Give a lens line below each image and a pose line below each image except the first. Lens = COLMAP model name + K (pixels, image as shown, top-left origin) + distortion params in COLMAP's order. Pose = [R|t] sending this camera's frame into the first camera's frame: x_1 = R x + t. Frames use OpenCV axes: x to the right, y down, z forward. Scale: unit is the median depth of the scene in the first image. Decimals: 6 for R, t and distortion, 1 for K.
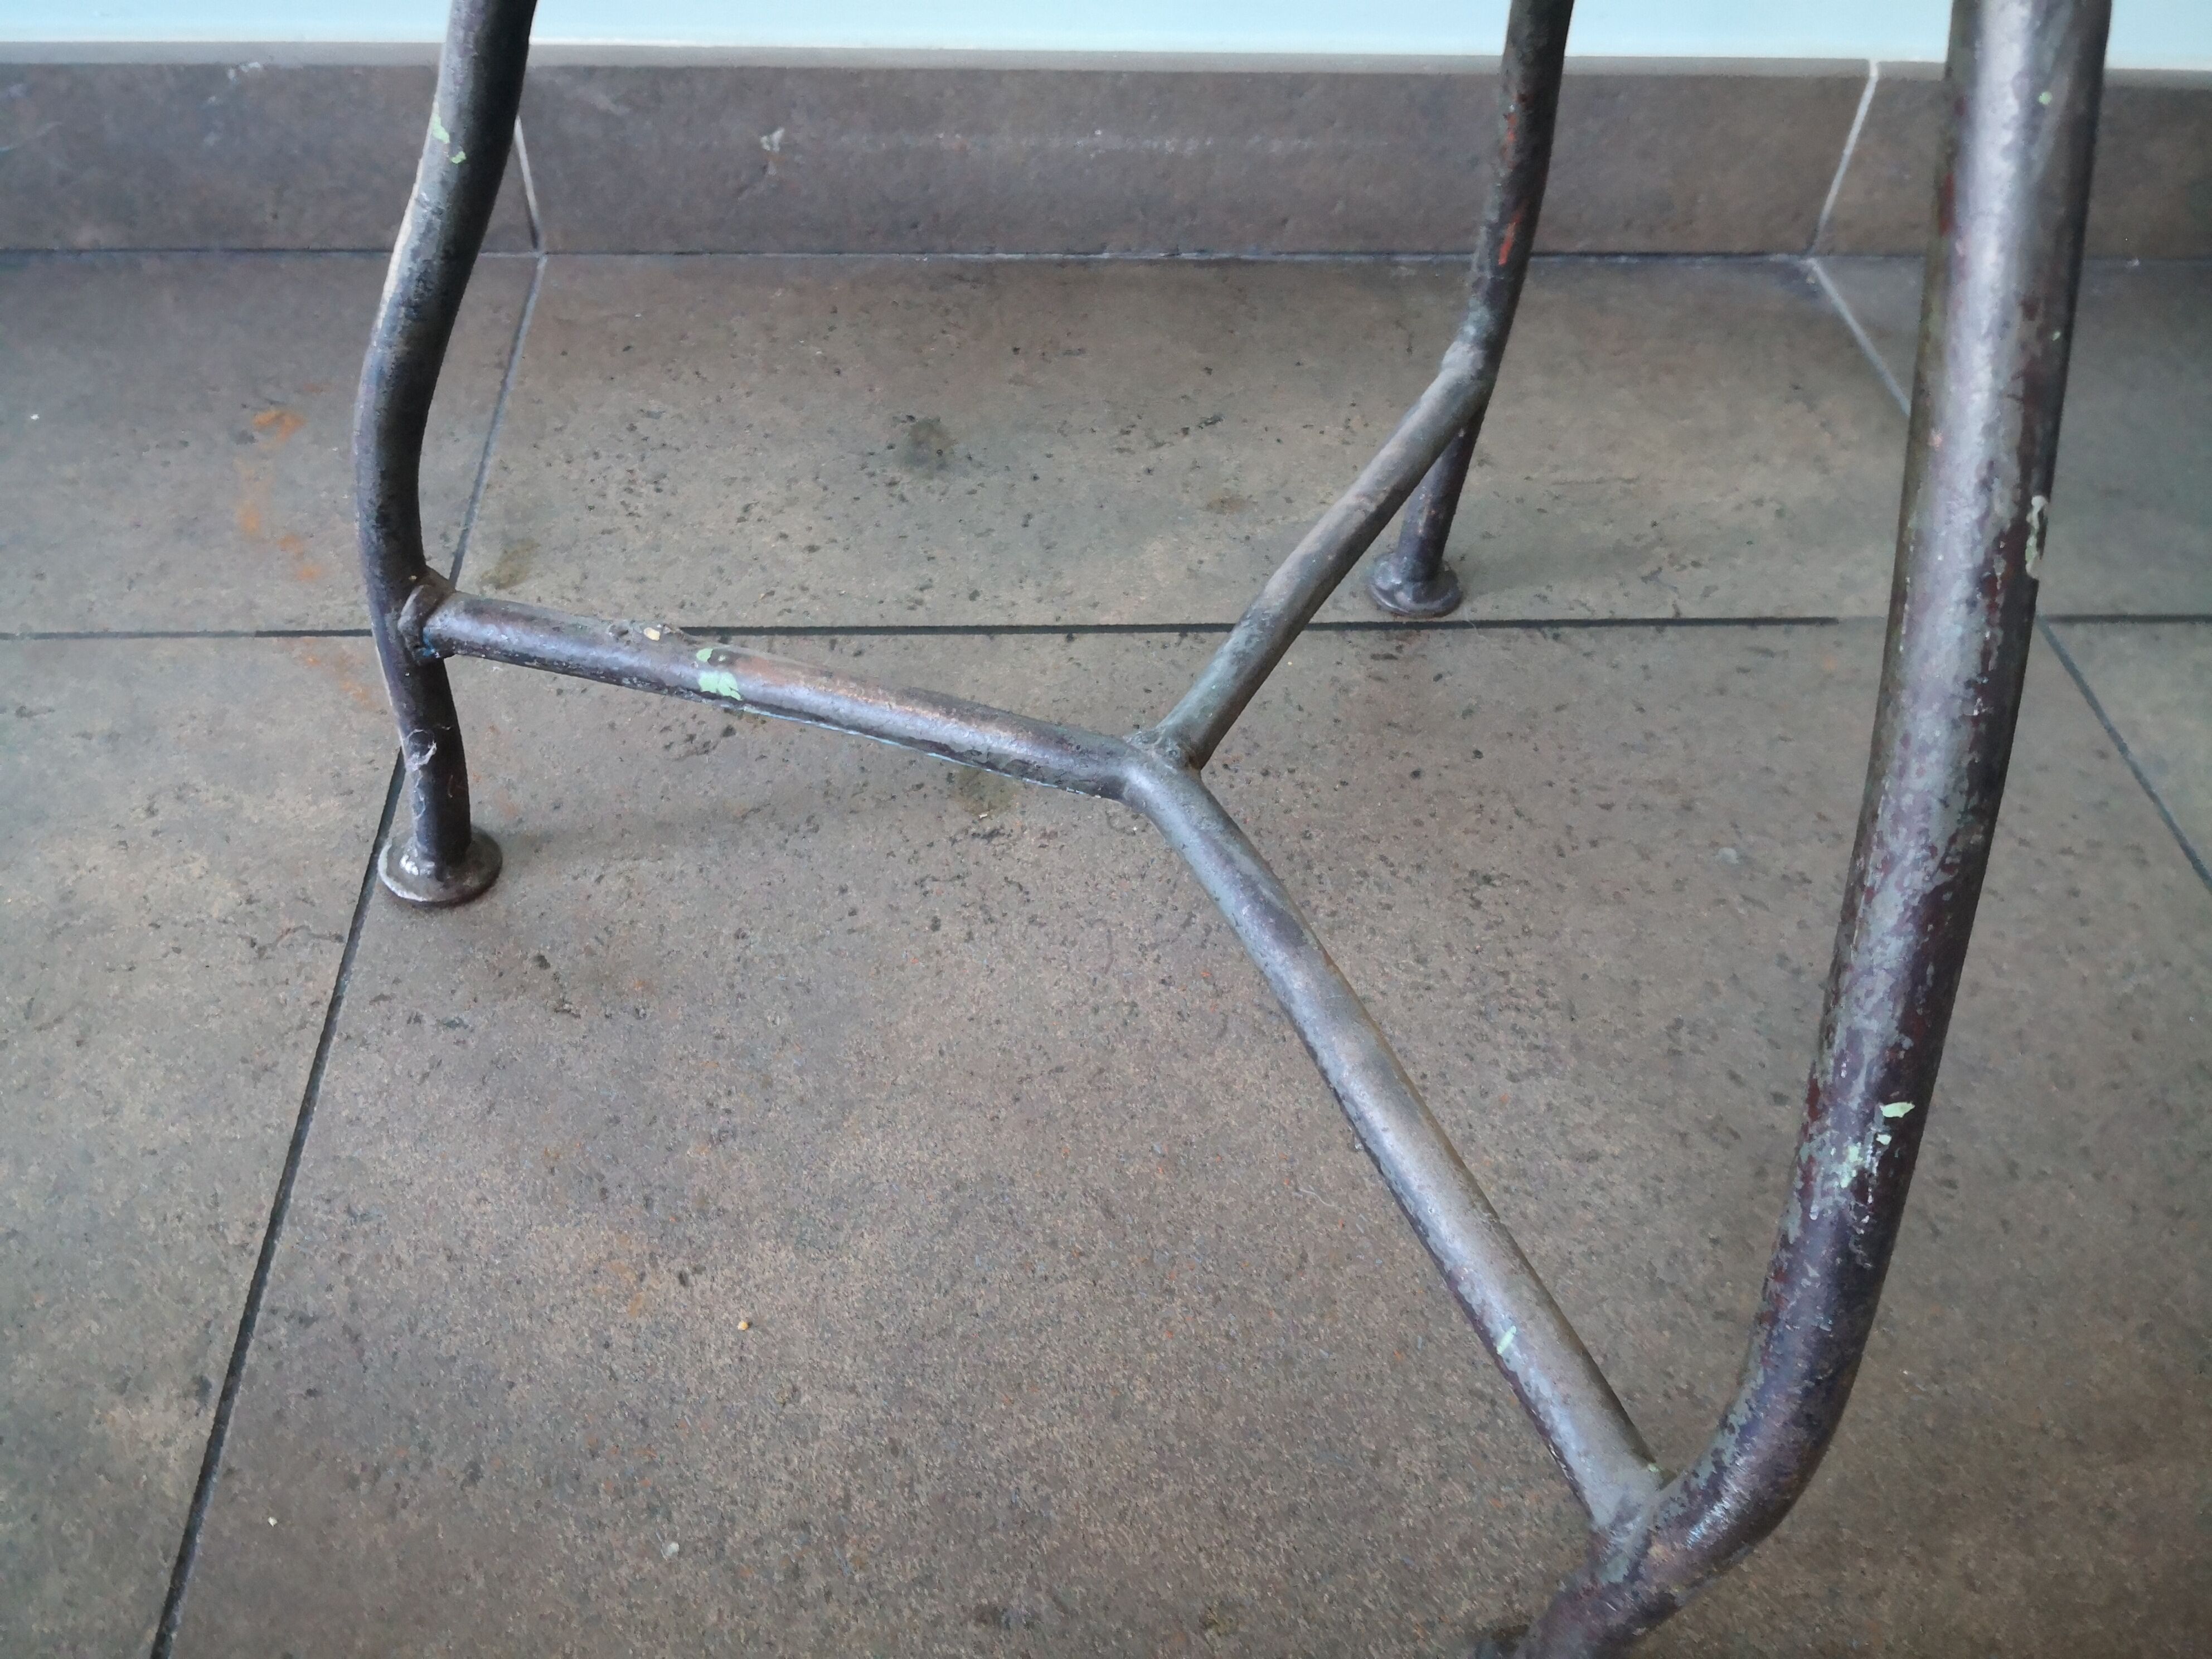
lens RADIAL K [[1791.7, 0, 1067.3], [0, 1791.7, 810.6], [0, 0, 1]] dist [0.003734, -0.029957]
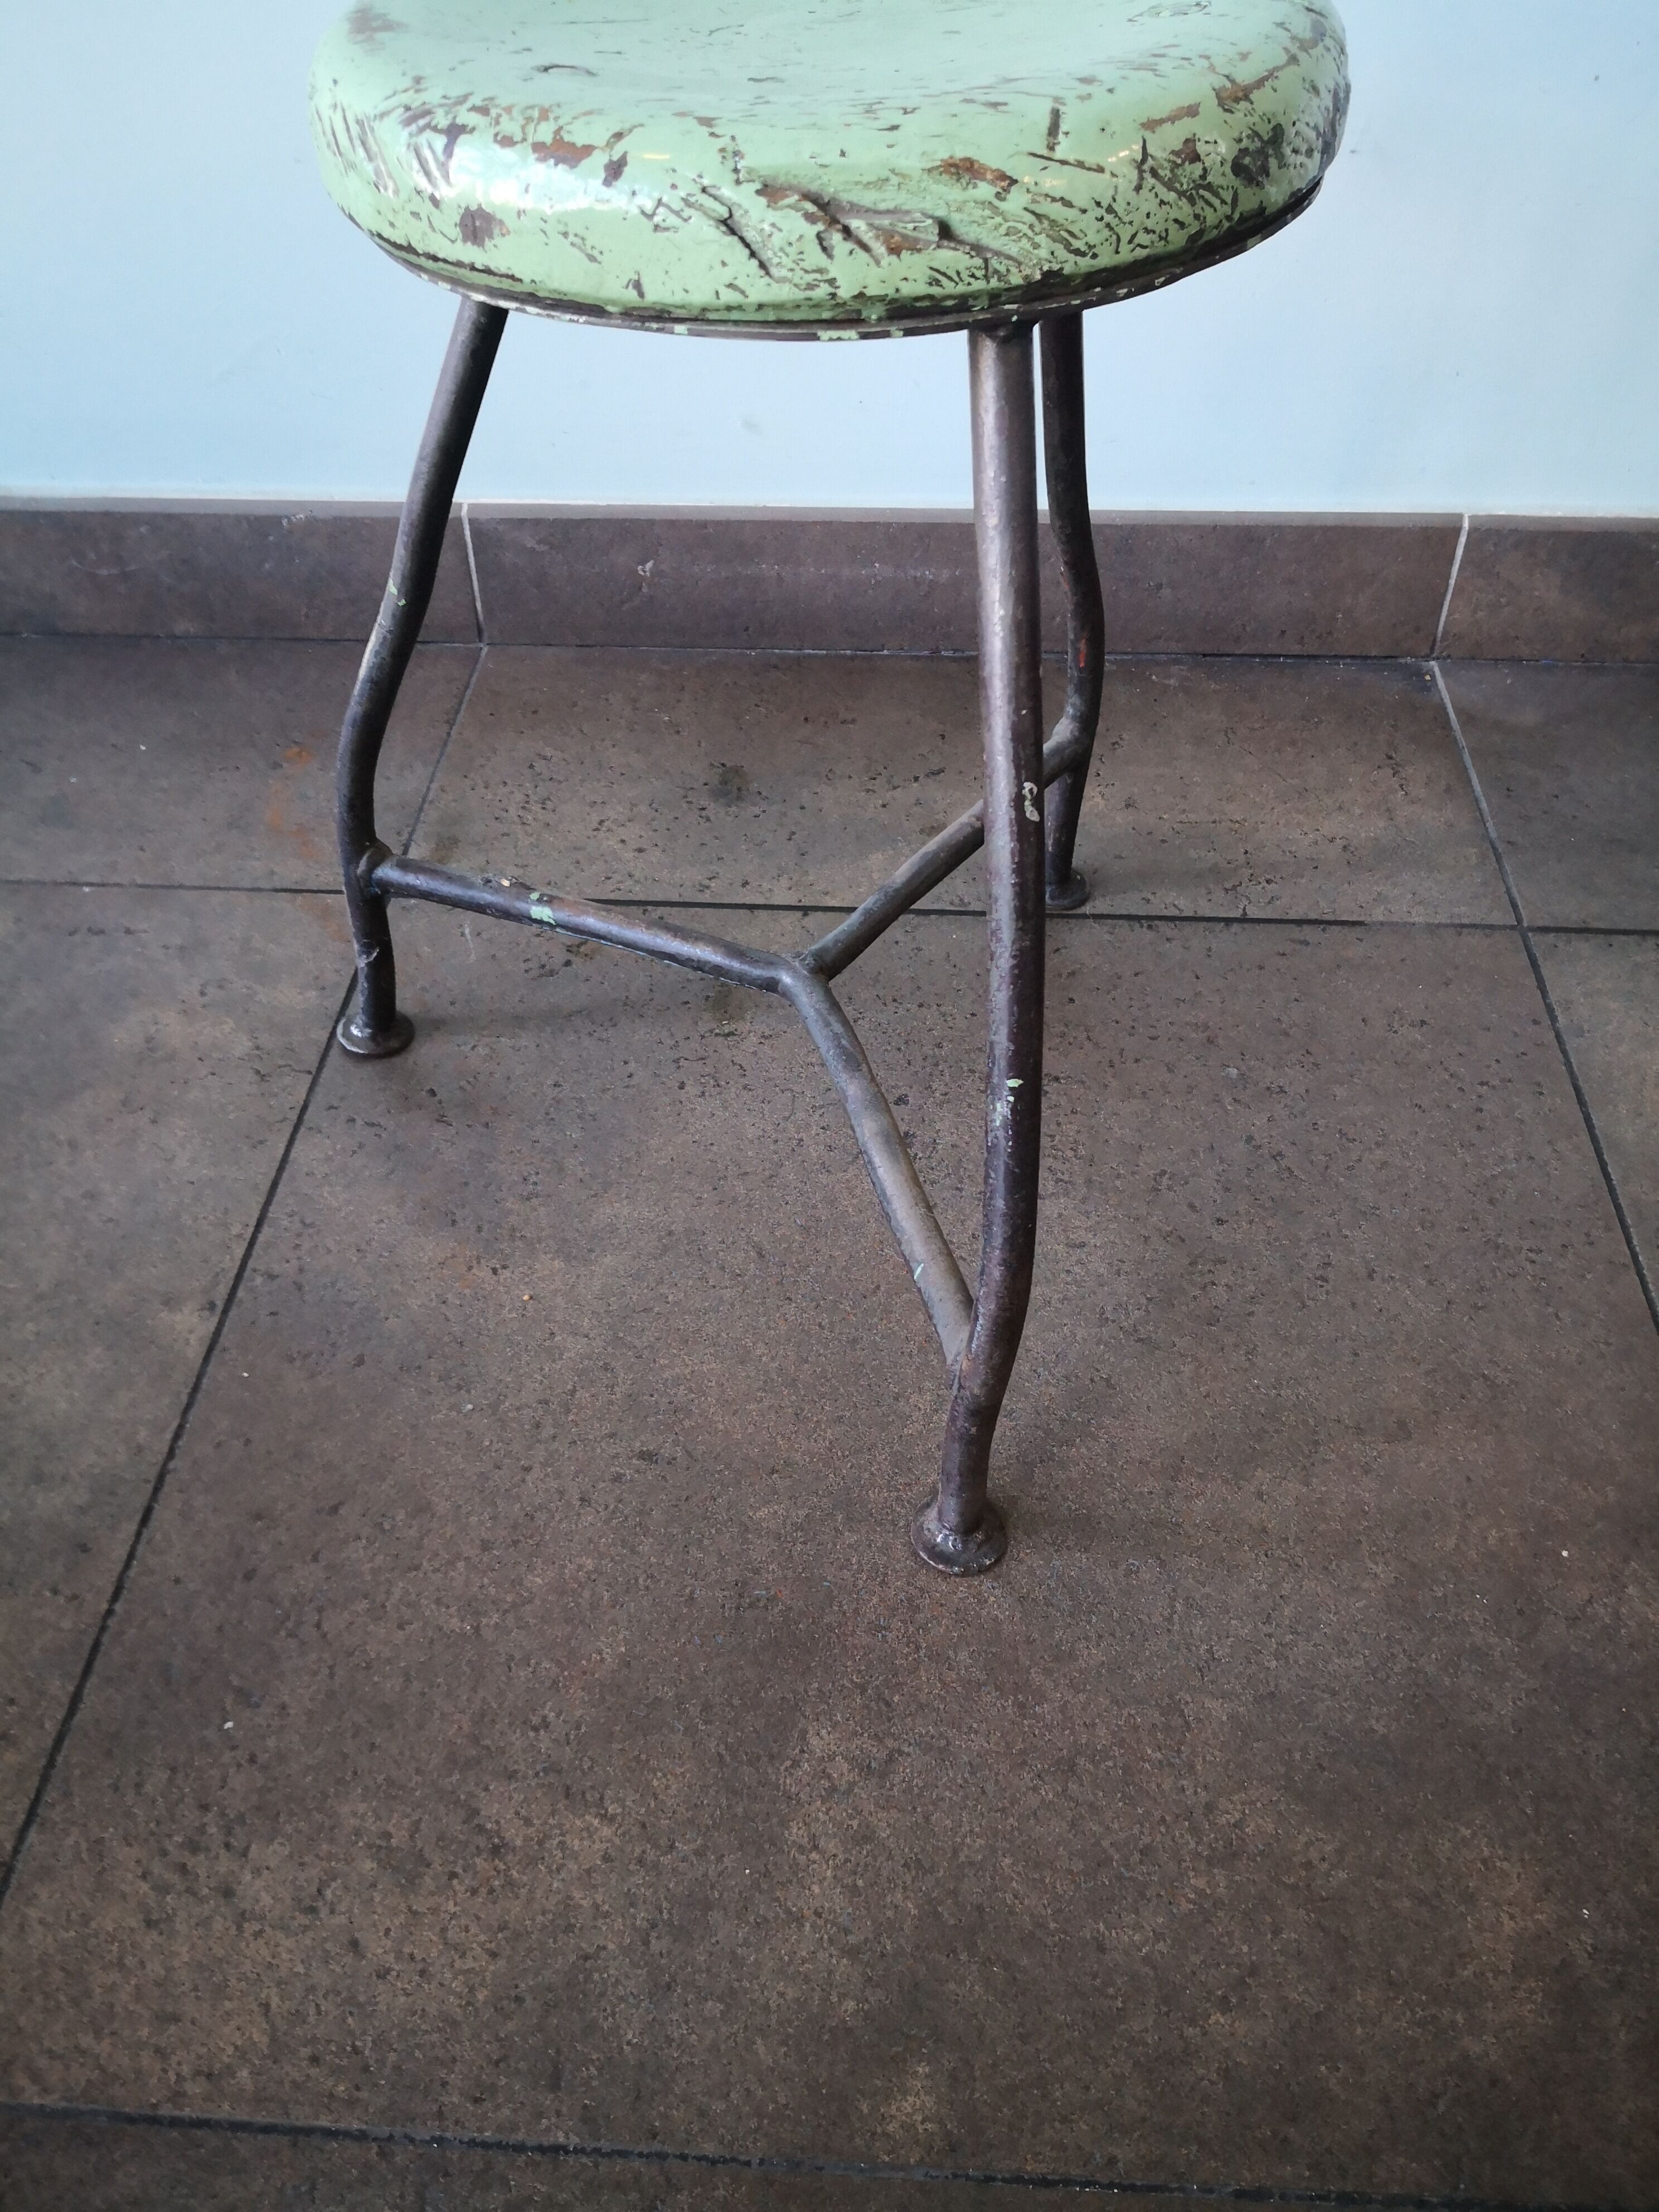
lens RADIAL K [[1791.7, 0, 809.6], [0, 1791.7, 1102.3], [0, 0, 1]] dist [0.003734, -0.029957]
pose [[0.989744, 0.049472, -0.134014, 0.267324], [-0.055519, 0.997584, -0.041768, 0.150927], [0.131624, 0.048780, 0.990099, -0.558464]]
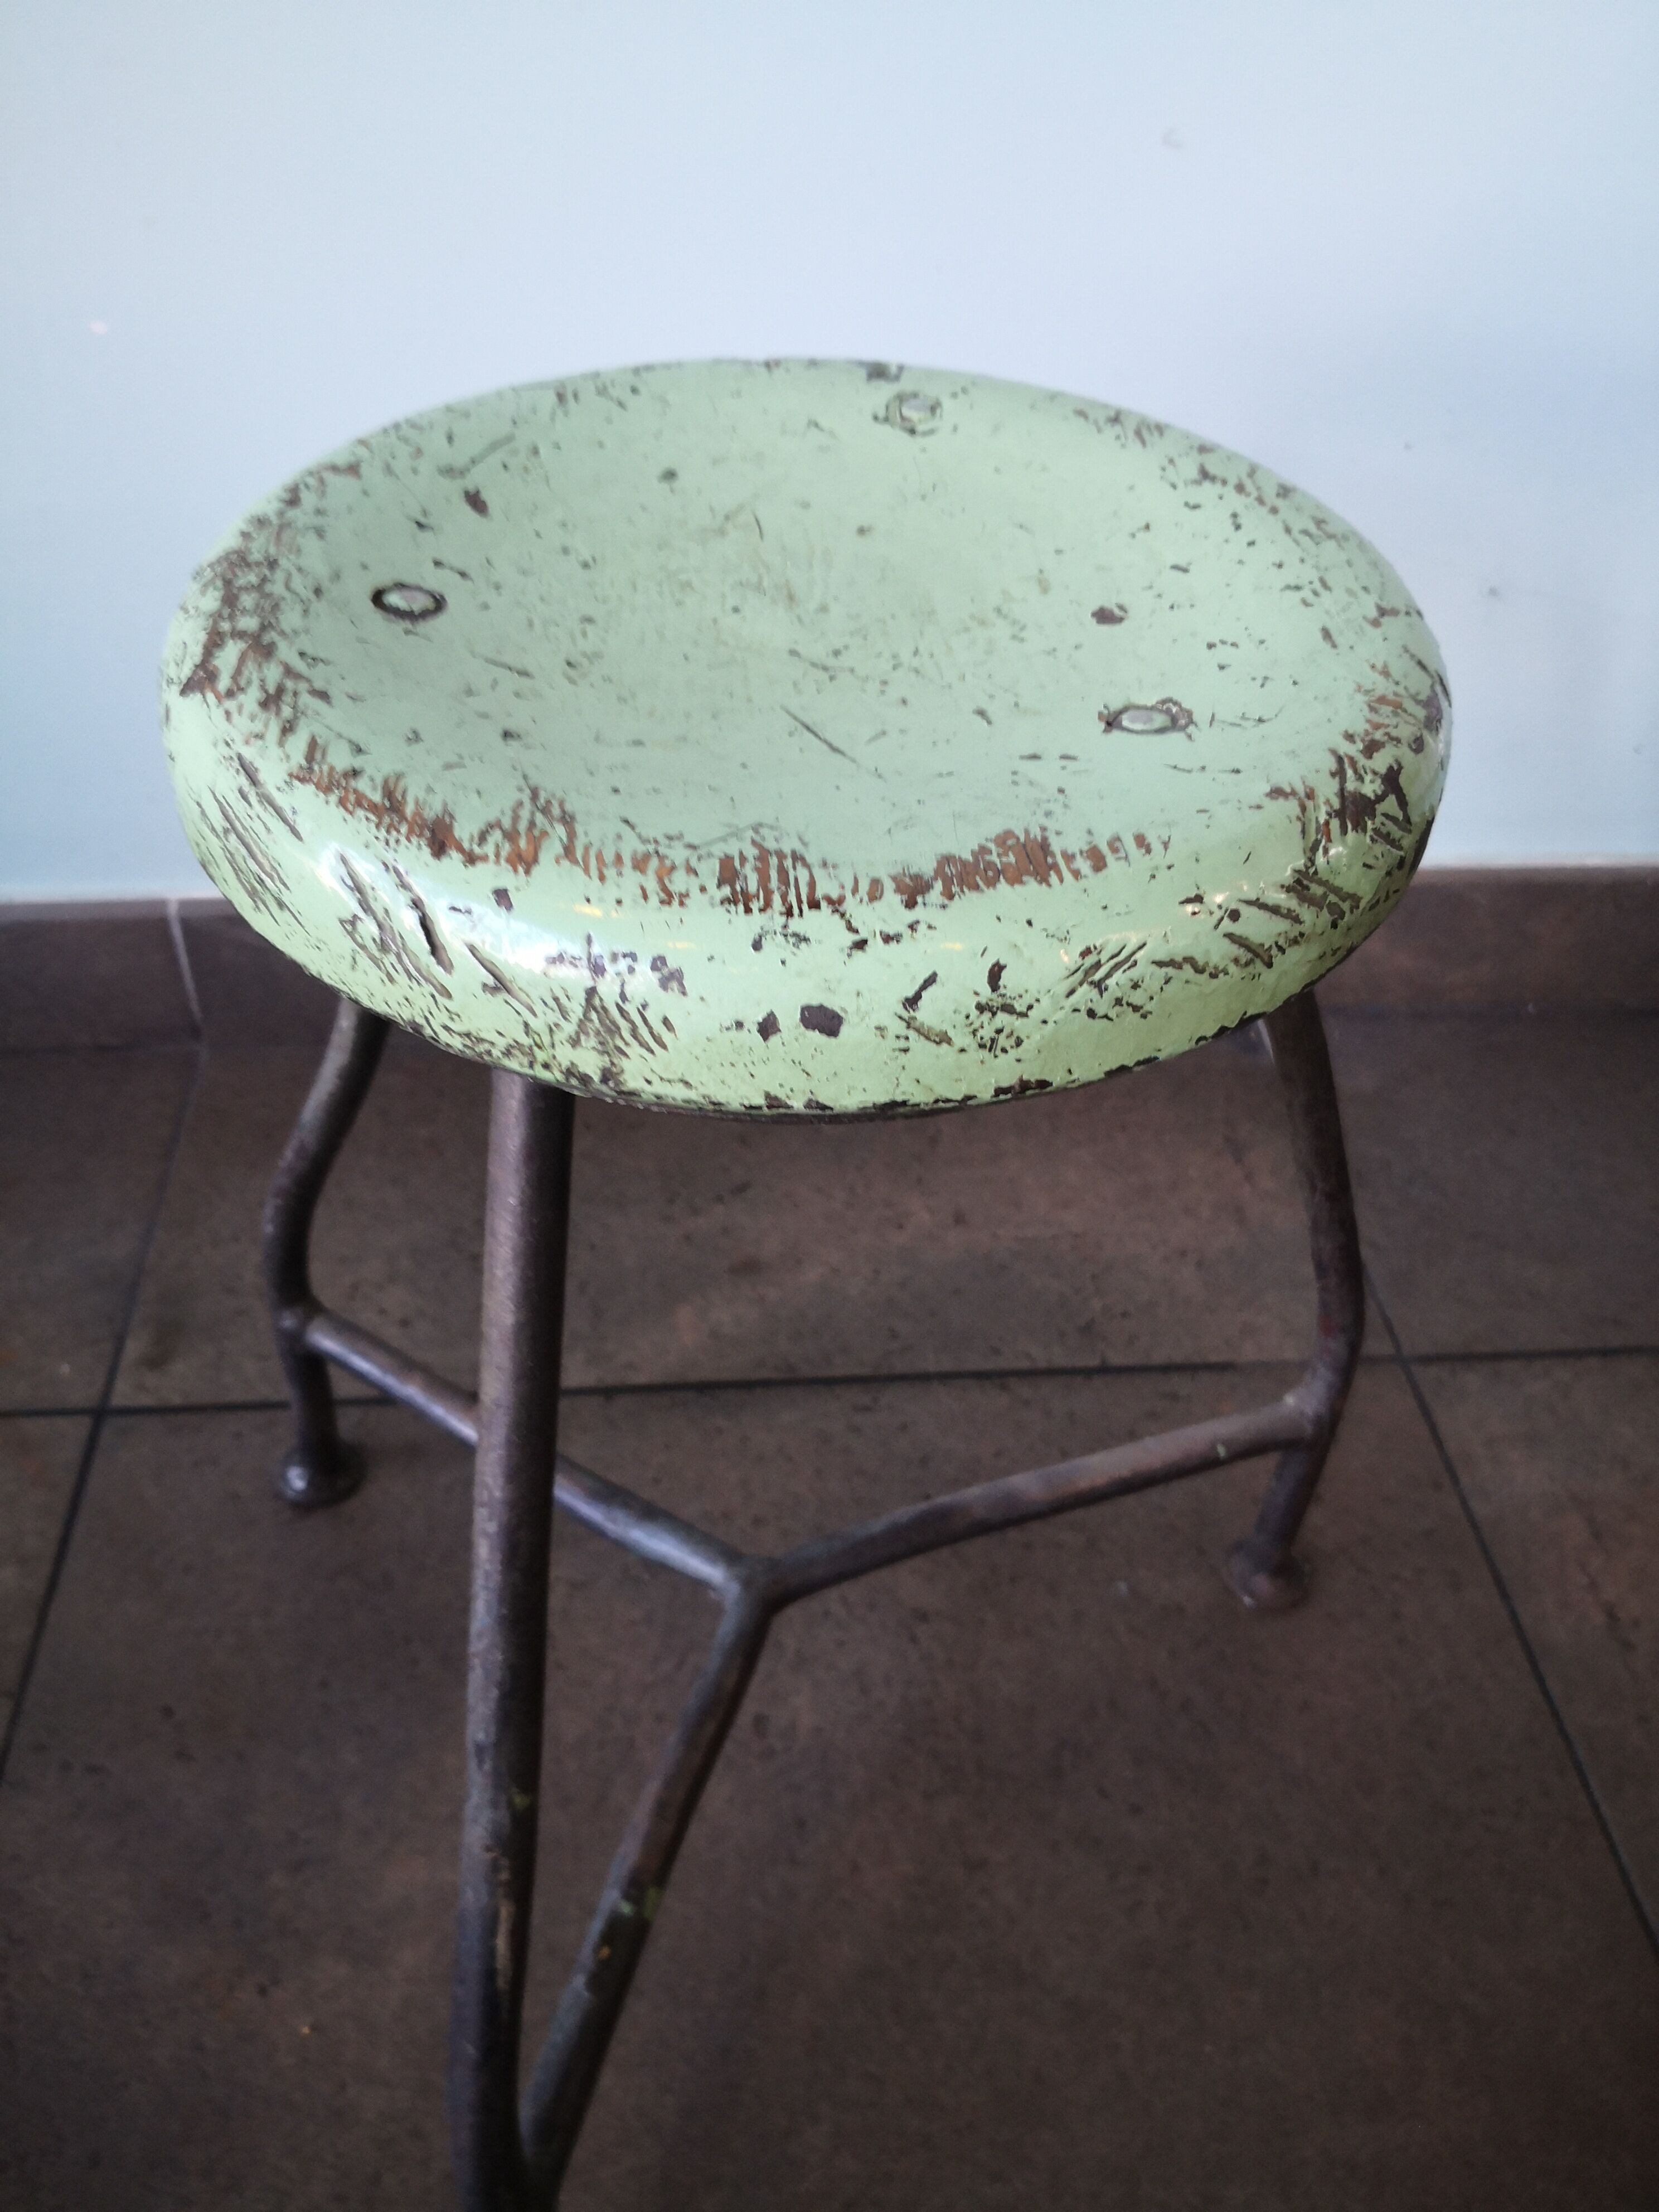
lens RADIAL K [[1791.7, 0, 793.5], [0, 1791.7, 1081.6], [0, 0, 1]] dist [0.003734, -0.029957]
pose [[0.999846, -0.017147, 0.003692, 0.166598], [0.017445, 0.994004, -0.107940, -0.232012], [-0.001819, 0.107988, 0.994151, -0.337387]]
